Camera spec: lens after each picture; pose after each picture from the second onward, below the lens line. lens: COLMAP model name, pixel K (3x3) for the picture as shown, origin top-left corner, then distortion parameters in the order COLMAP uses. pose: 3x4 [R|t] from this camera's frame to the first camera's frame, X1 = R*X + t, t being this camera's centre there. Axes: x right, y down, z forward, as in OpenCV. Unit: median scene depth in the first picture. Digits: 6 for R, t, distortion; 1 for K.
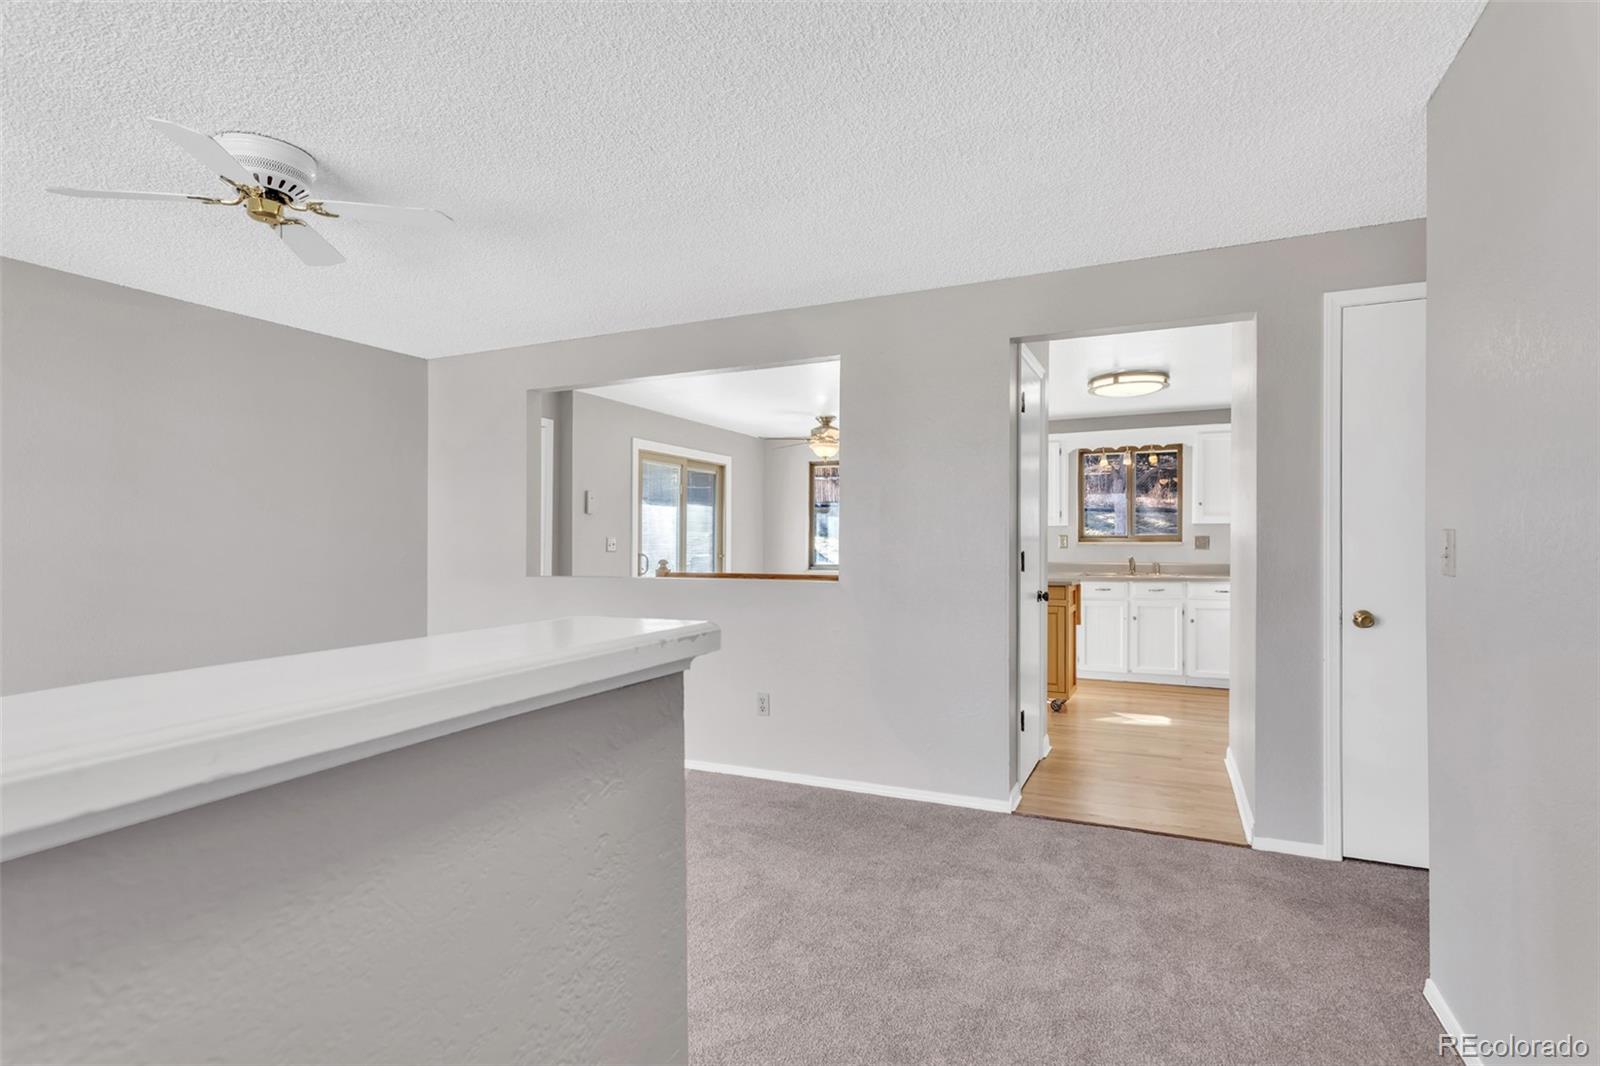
lens RADIAL K [[772.3, 0, 851.1], [0, 772.3, 510.4], [0, 0, 1]] dist [-0.000449, 0.000189]
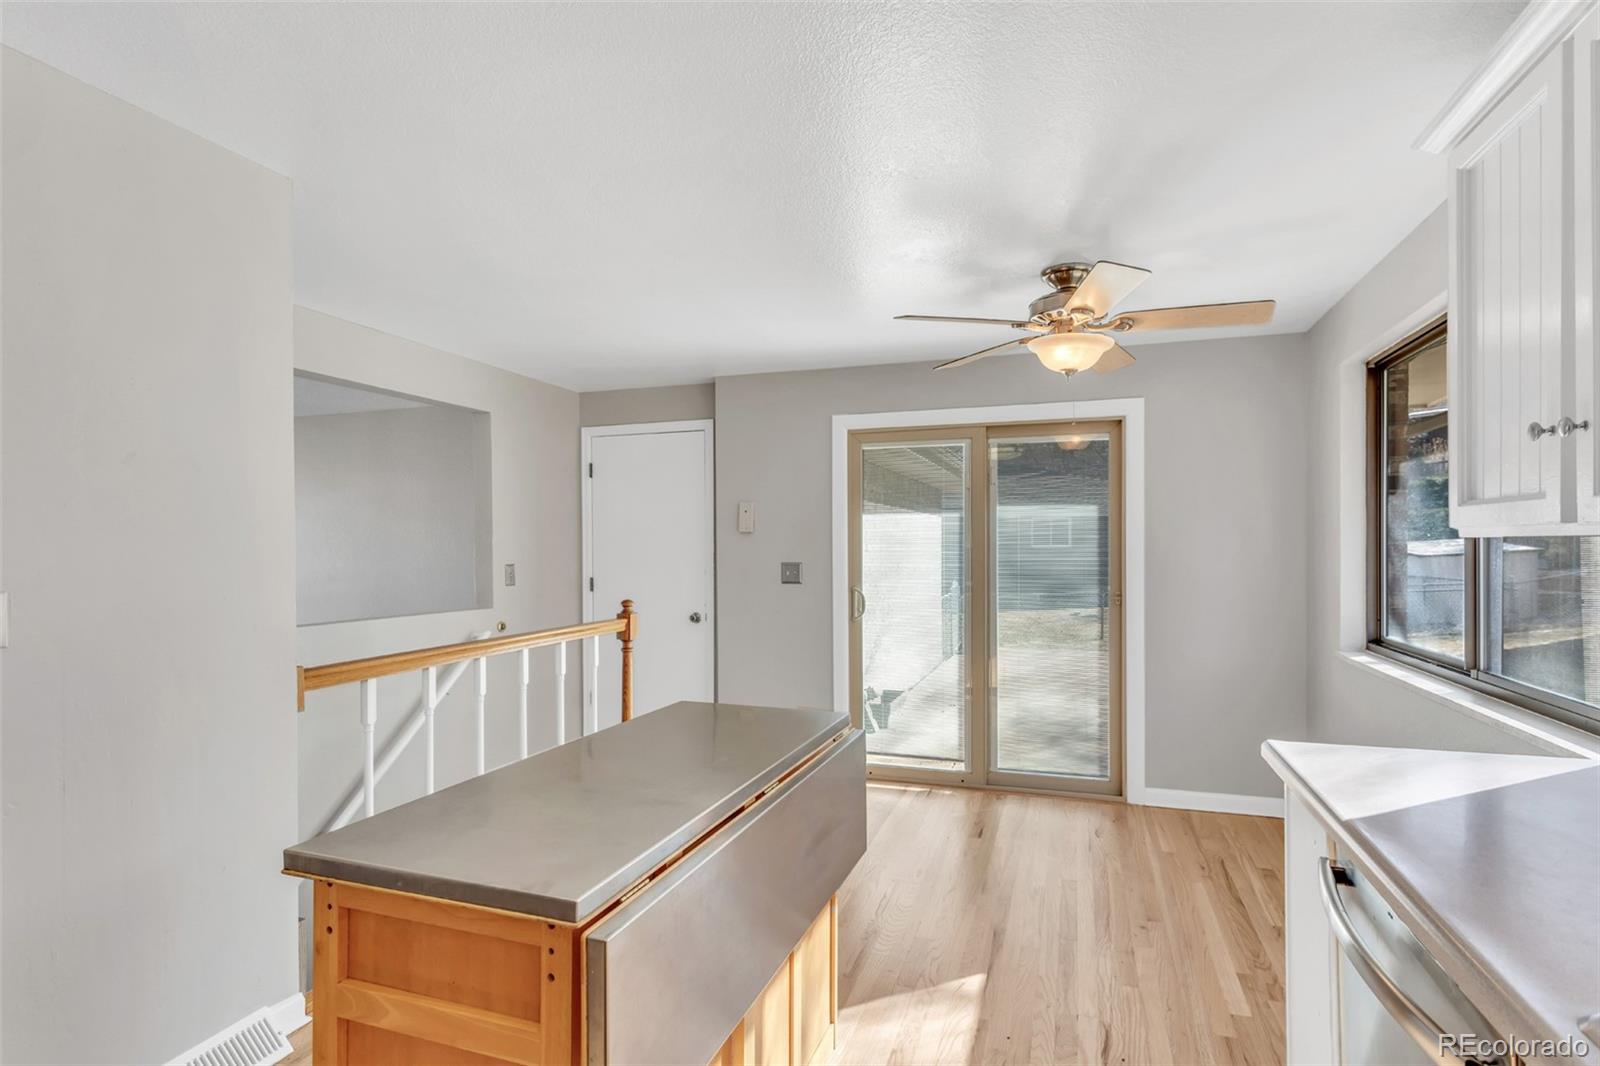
lens RADIAL K [[816.0, 0, 817.7], [0, 816.0, 549.9], [0, 0, 1]] dist [0.032621, -0.000355]
pose [[0.078950, 0.002581, -0.996875, 0.391010], [0.041764, 0.999110, 0.005894, 0.016336], [0.996003, -0.042099, 0.078772, 0.857045]]
